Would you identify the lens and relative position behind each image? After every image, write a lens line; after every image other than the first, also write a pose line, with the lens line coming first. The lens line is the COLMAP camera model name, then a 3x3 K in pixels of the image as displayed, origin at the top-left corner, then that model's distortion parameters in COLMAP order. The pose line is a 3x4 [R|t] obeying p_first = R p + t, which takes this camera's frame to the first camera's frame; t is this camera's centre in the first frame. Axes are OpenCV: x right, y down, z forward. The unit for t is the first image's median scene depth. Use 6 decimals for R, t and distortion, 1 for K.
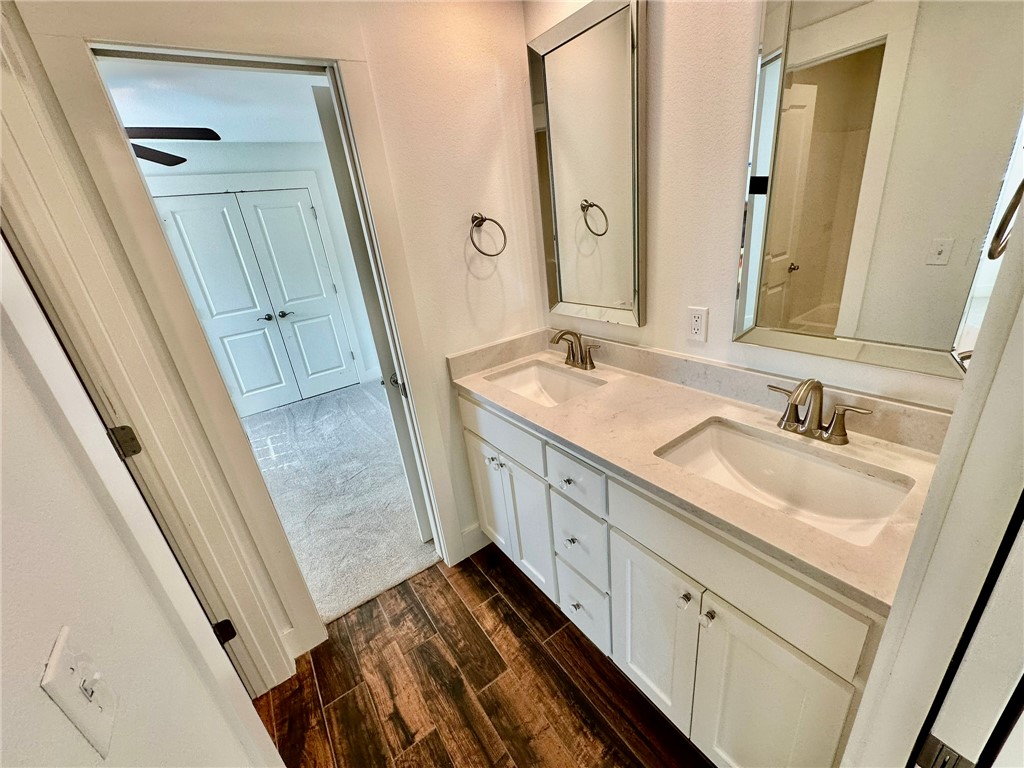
lens RADIAL K [[407.8, 0, 511.8], [0, 407.8, 382.6], [0, 0, 1]] dist [-0.003399, 0.000357]
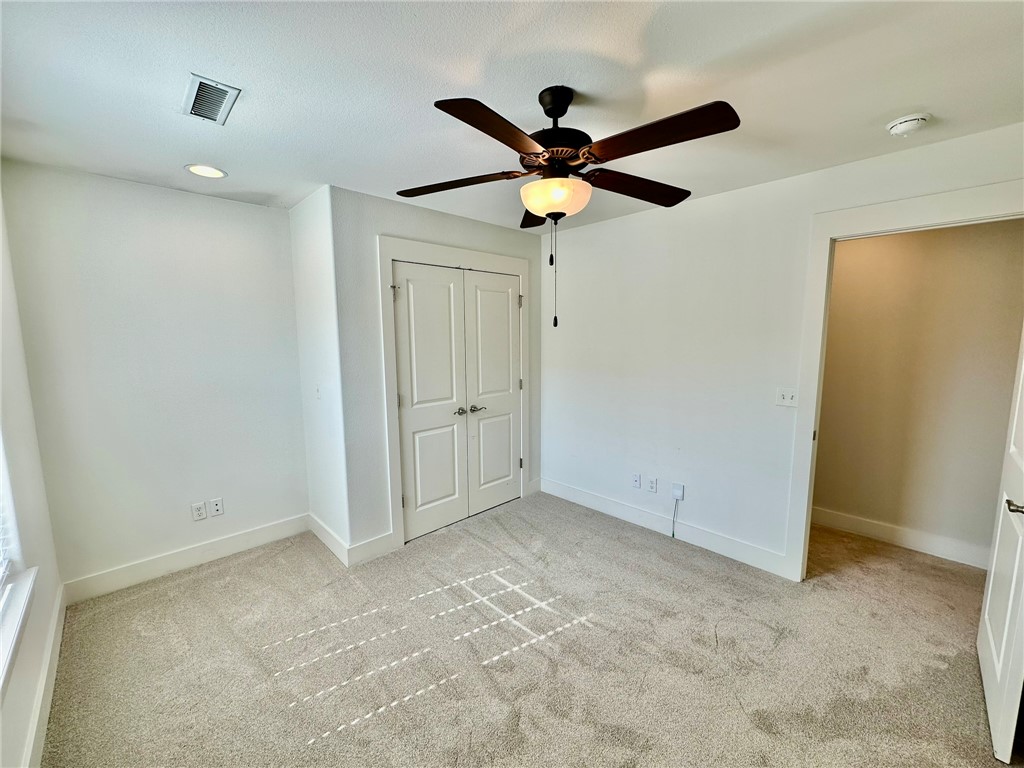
lens RADIAL K [[412.3, 0, 510.6], [0, 412.3, 388.4], [0, 0, 1]] dist [-0.000380, -0.000109]
pose [[0.984947, 0.079720, 0.153376, -0.624441], [-0.038340, 0.965953, -0.255860, 0.003196], [-0.168551, 0.246128, 0.954469, 0.179656]]
